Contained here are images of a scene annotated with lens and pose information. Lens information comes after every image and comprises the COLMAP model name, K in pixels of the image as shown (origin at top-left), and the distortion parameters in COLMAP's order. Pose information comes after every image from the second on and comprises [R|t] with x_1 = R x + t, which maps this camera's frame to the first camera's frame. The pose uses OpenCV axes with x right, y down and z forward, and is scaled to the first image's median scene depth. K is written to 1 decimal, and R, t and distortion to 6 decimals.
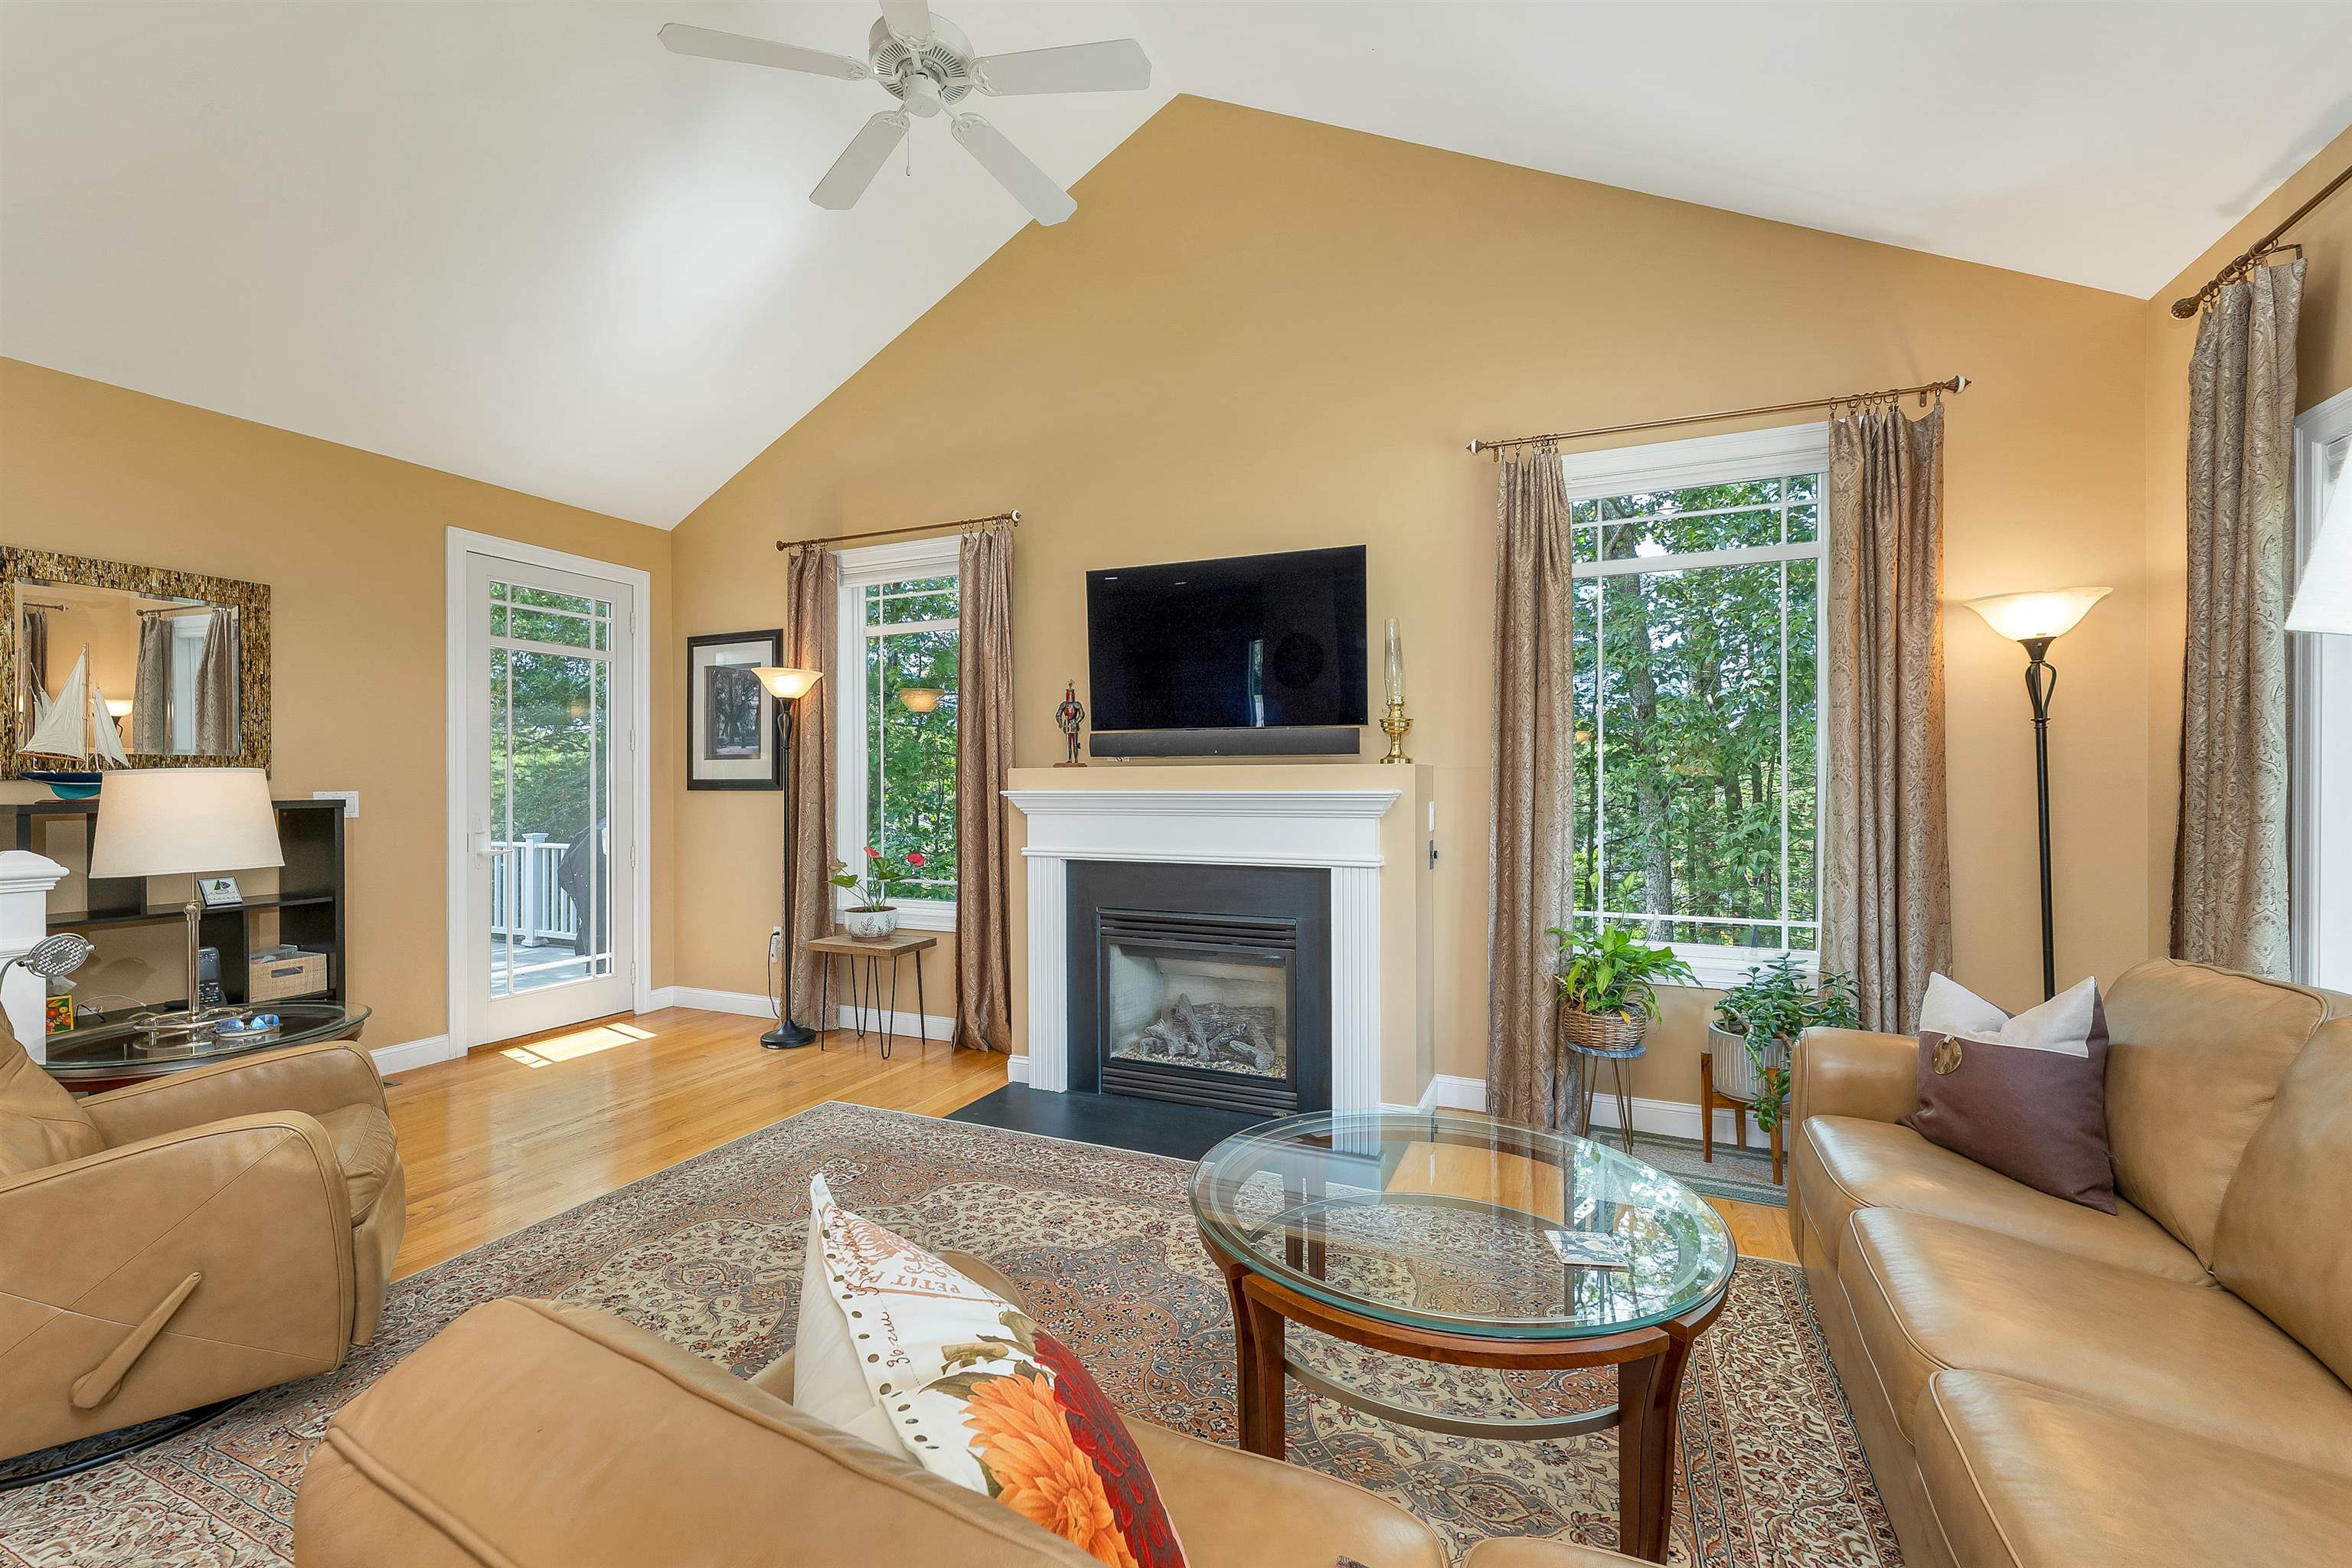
lens RADIAL K [[959.6, 0, 1164.8], [0, 959.6, 792.1], [0, 0, 1]] dist [0.001556, 0.000470]
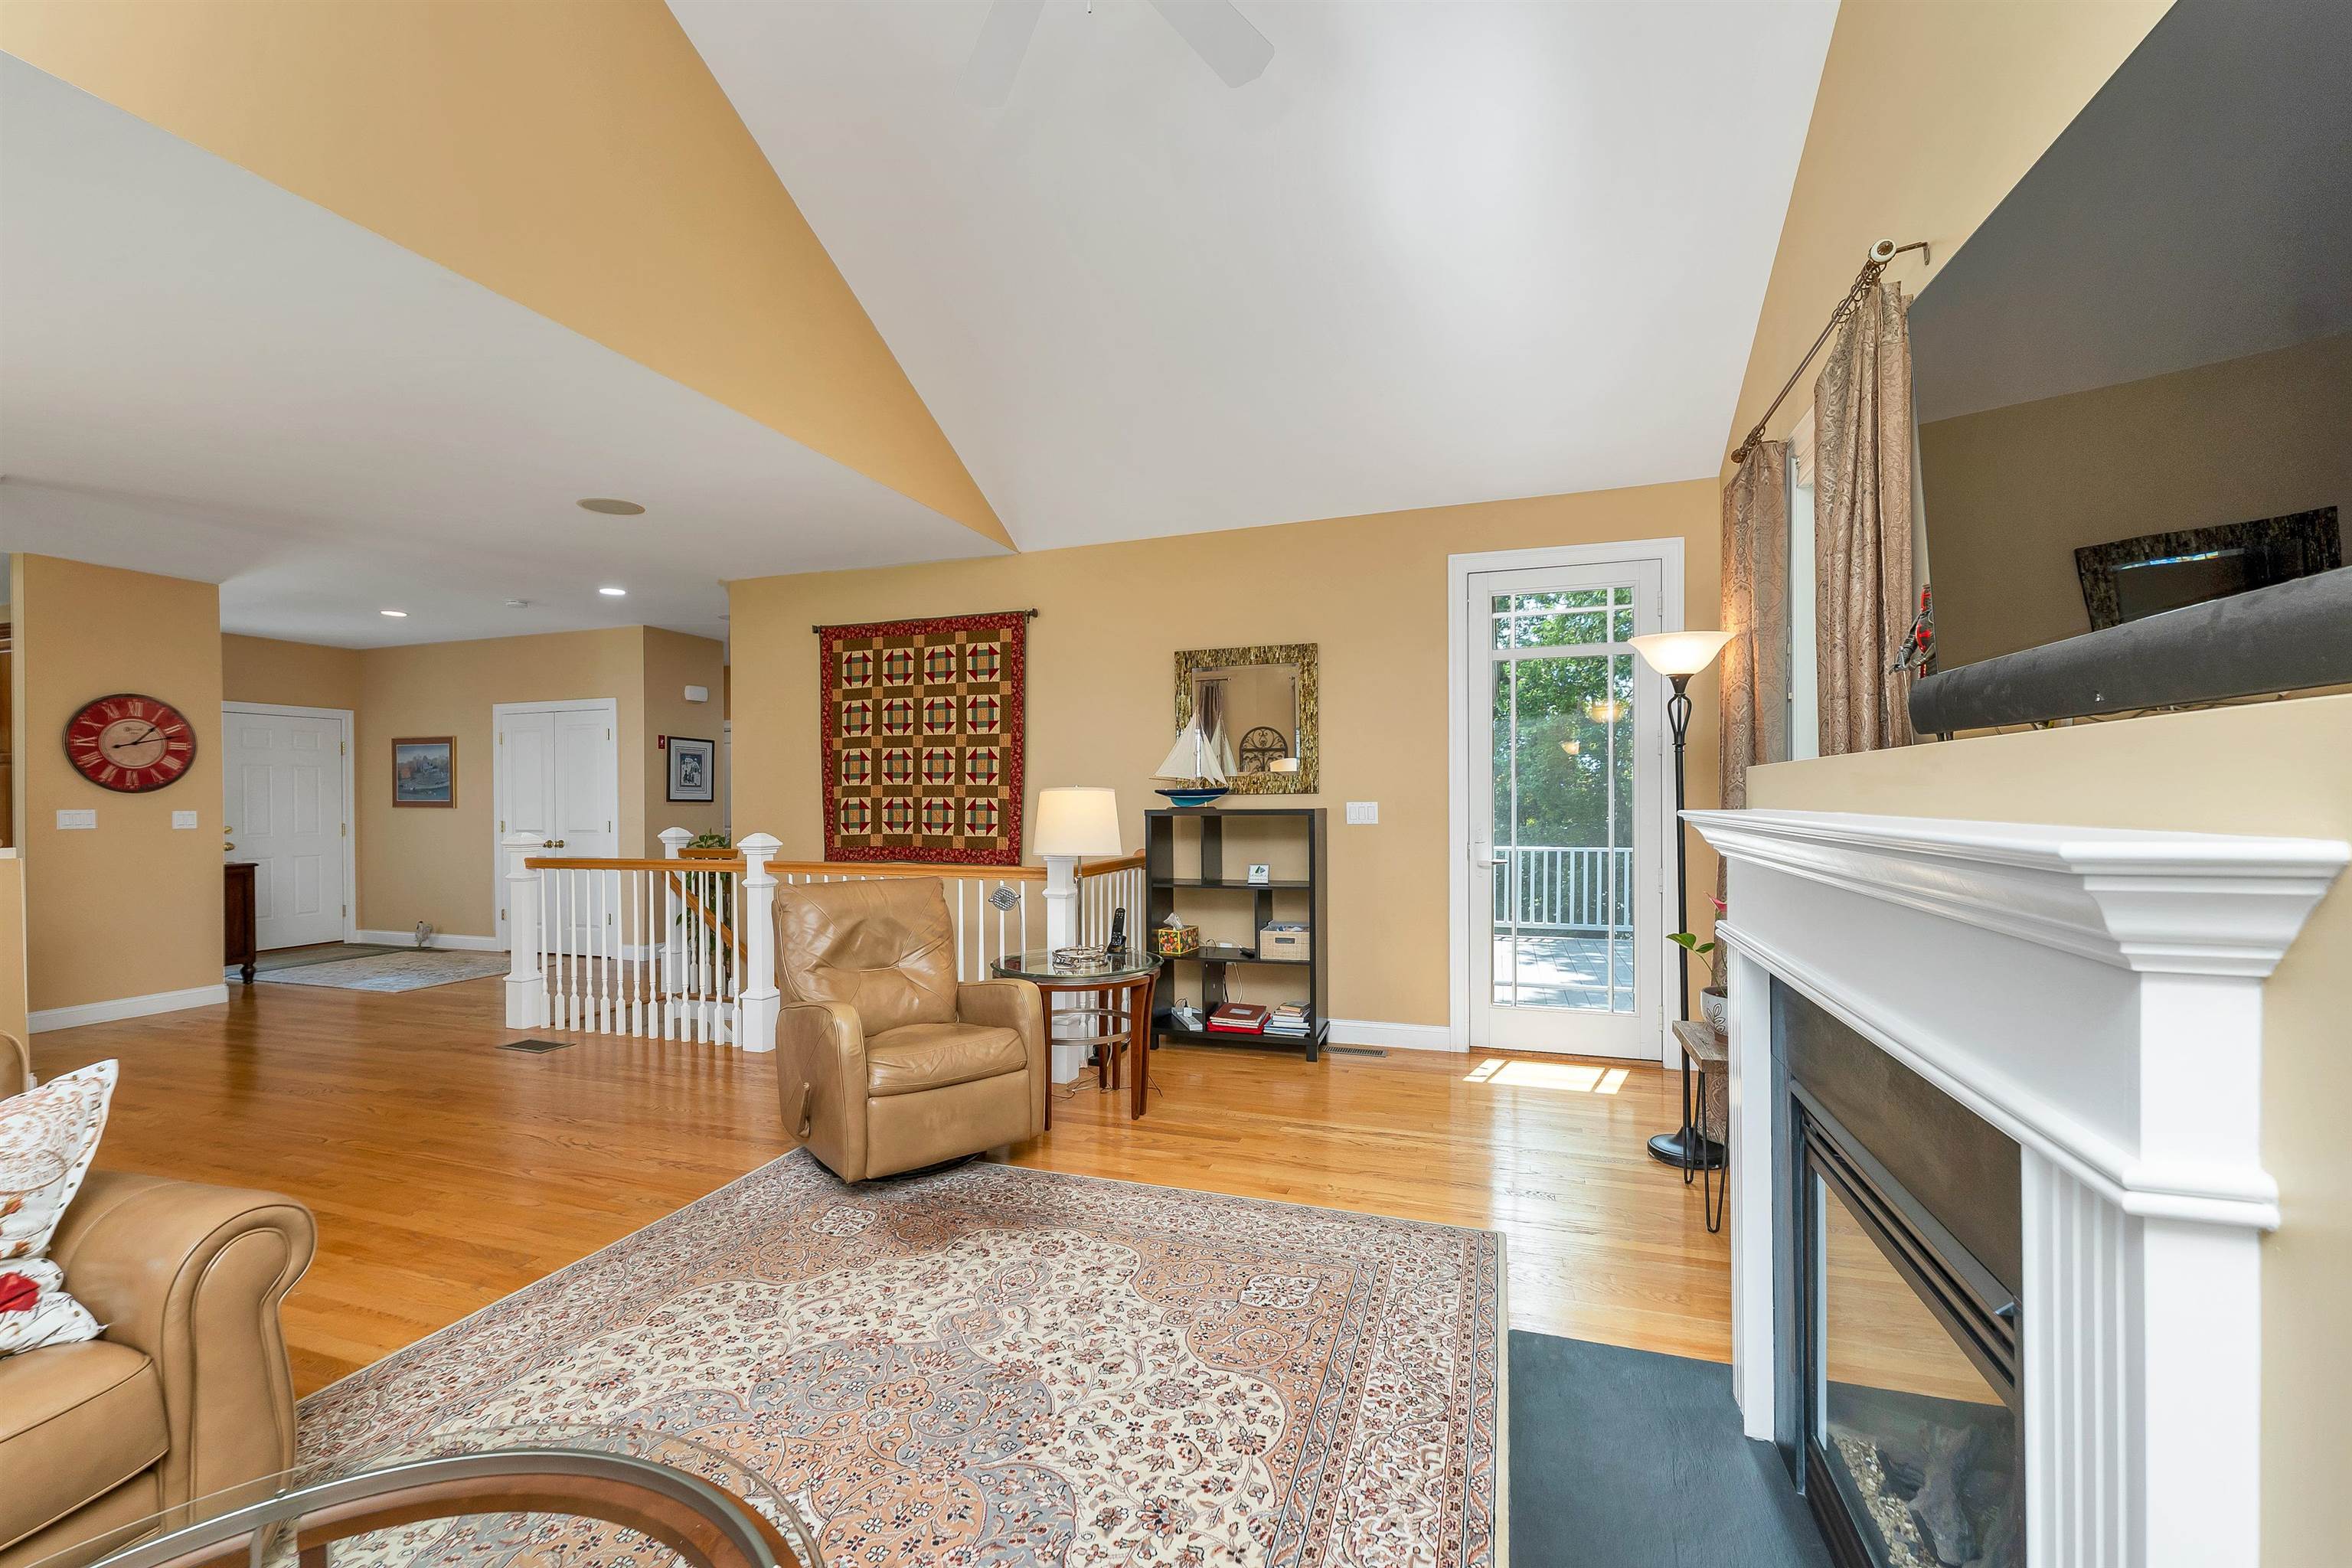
lens RADIAL K [[972.5, 0, 1165.5], [0, 972.5, 804.6], [0, 0, 1]] dist [0.010604, 0.000395]
pose [[0.090140, 0.010848, -0.995870, 0.345310], [-0.002921, 0.999939, 0.010628, -0.009543], [0.995925, 0.001950, 0.090166, 0.647350]]
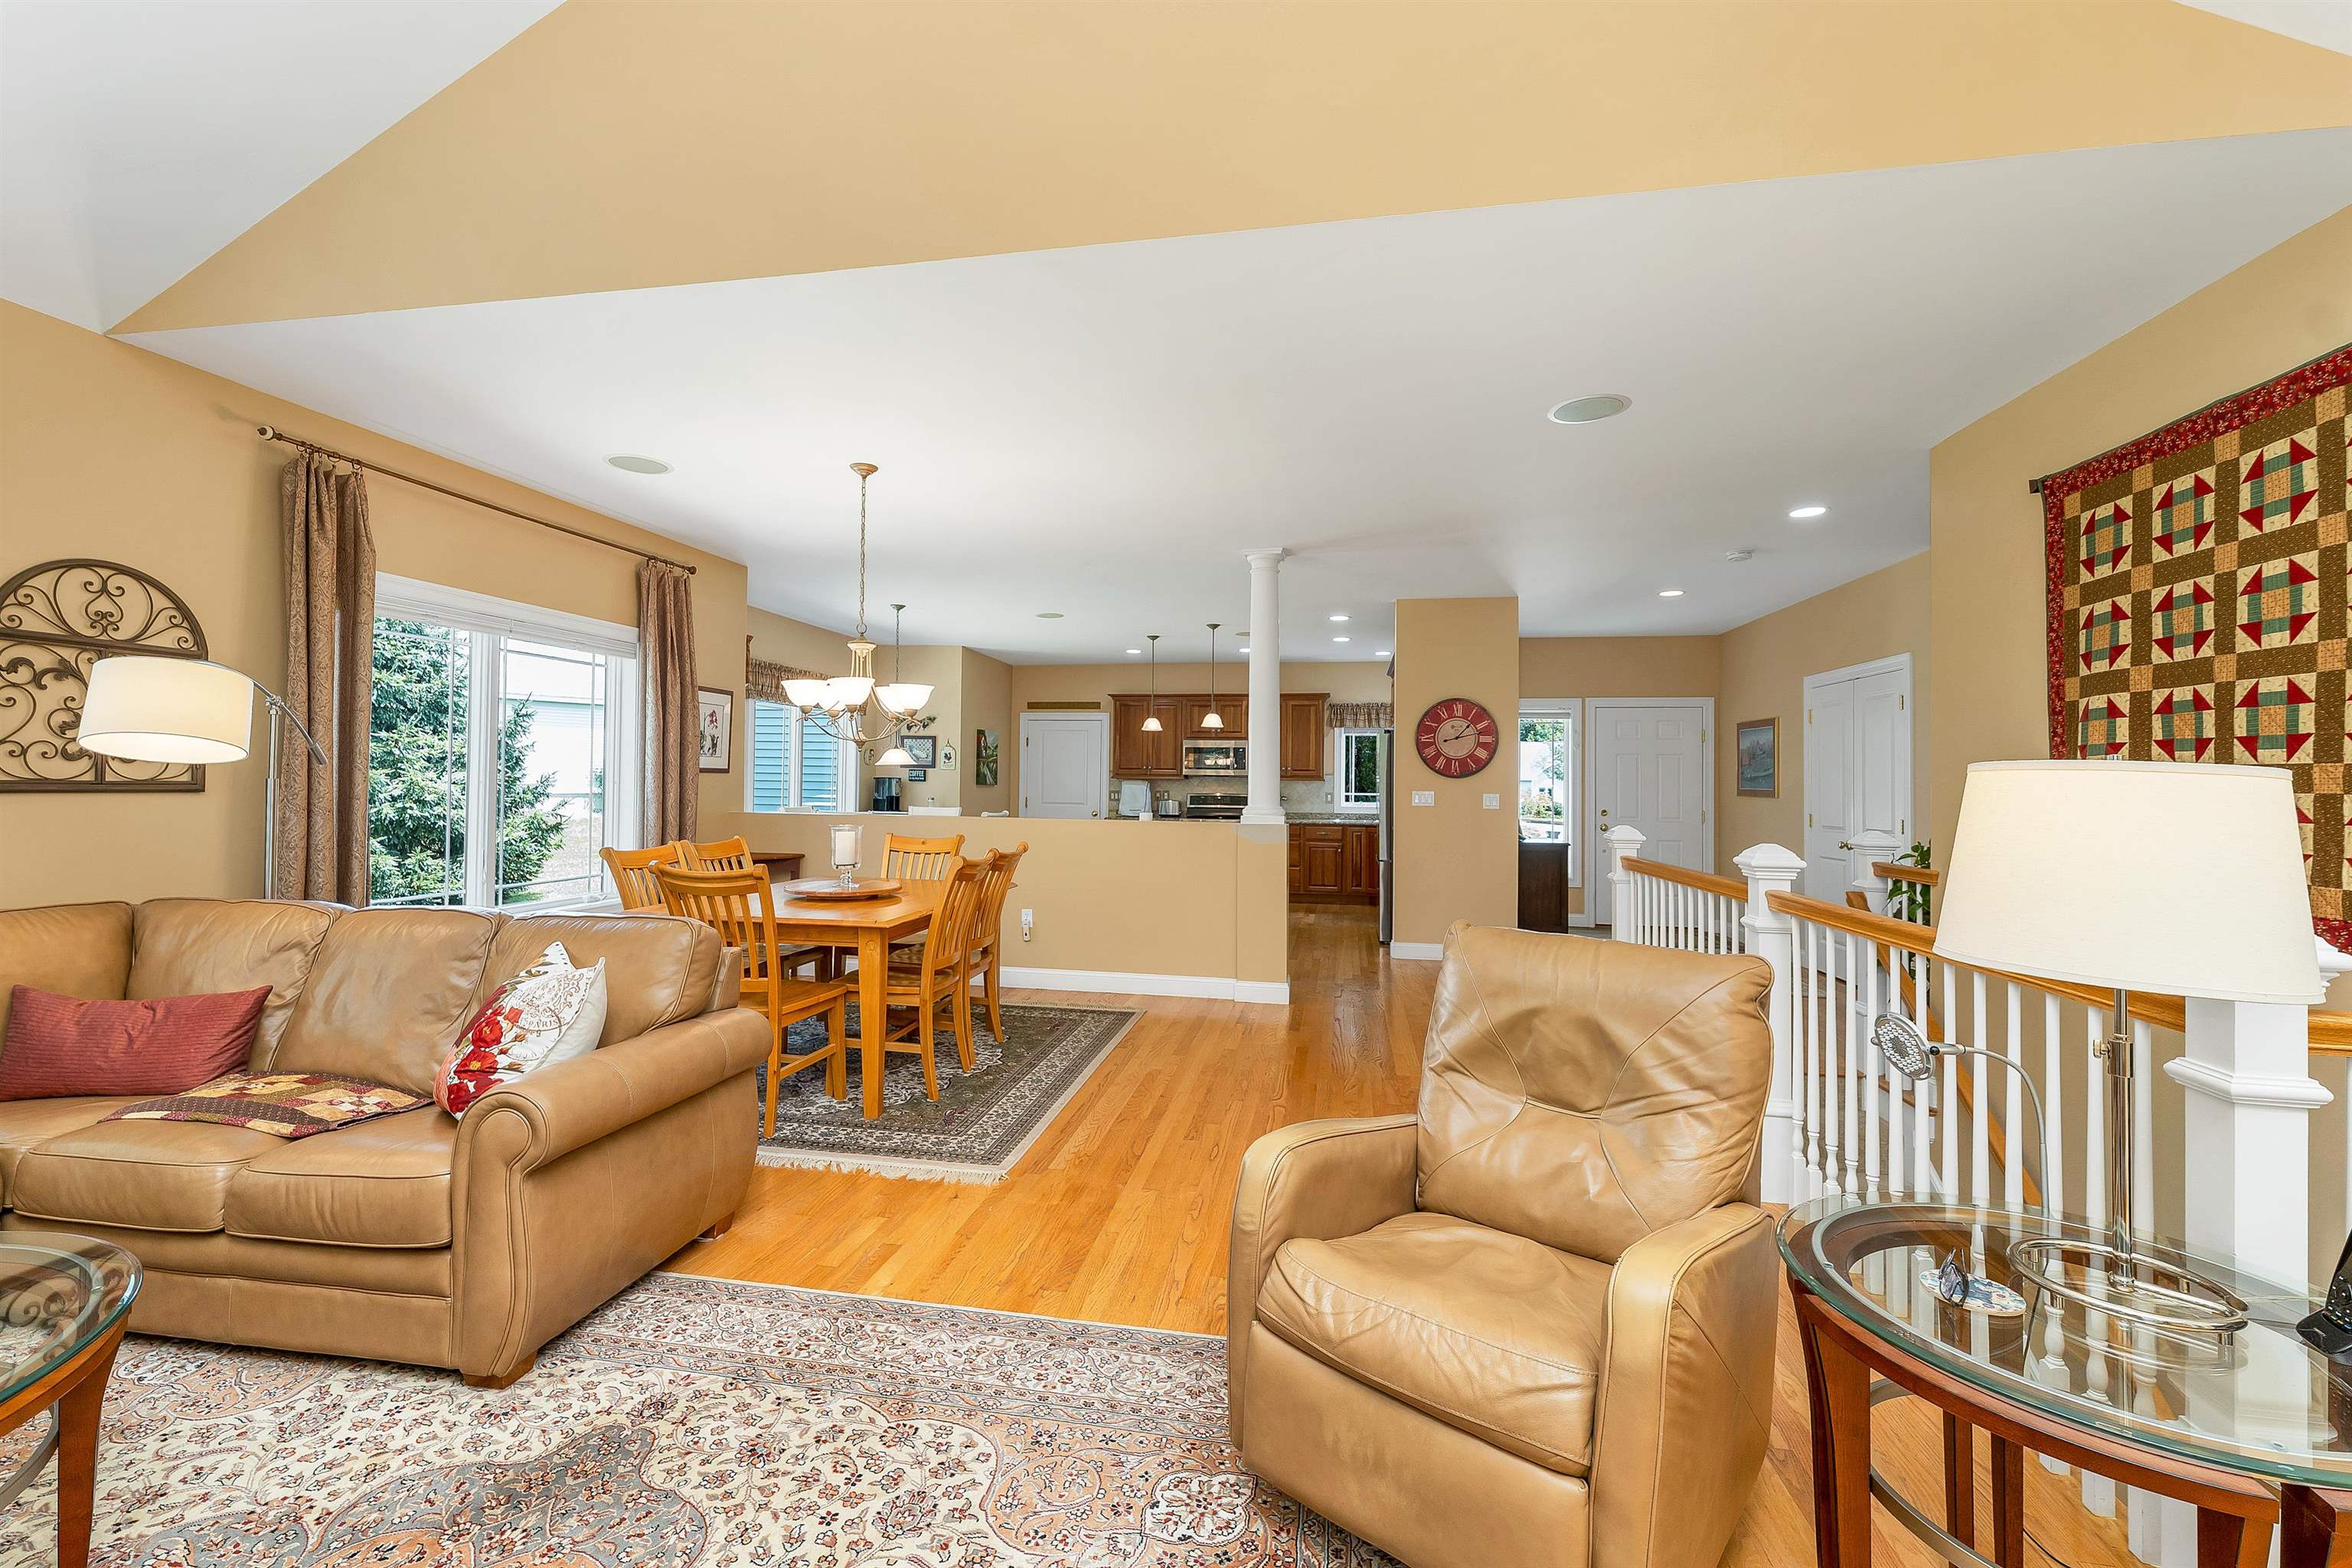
lens RADIAL K [[1001.1, 0, 1144.7], [0, 1001.1, 763.0], [0, 0, 1]] dist [0.003406, 0.000032]
pose [[-0.971491, -0.012460, -0.236749, -0.273063], [-0.010123, 0.999887, -0.011084, -0.008504], [0.236860, -0.008372, -0.971508, 0.898355]]
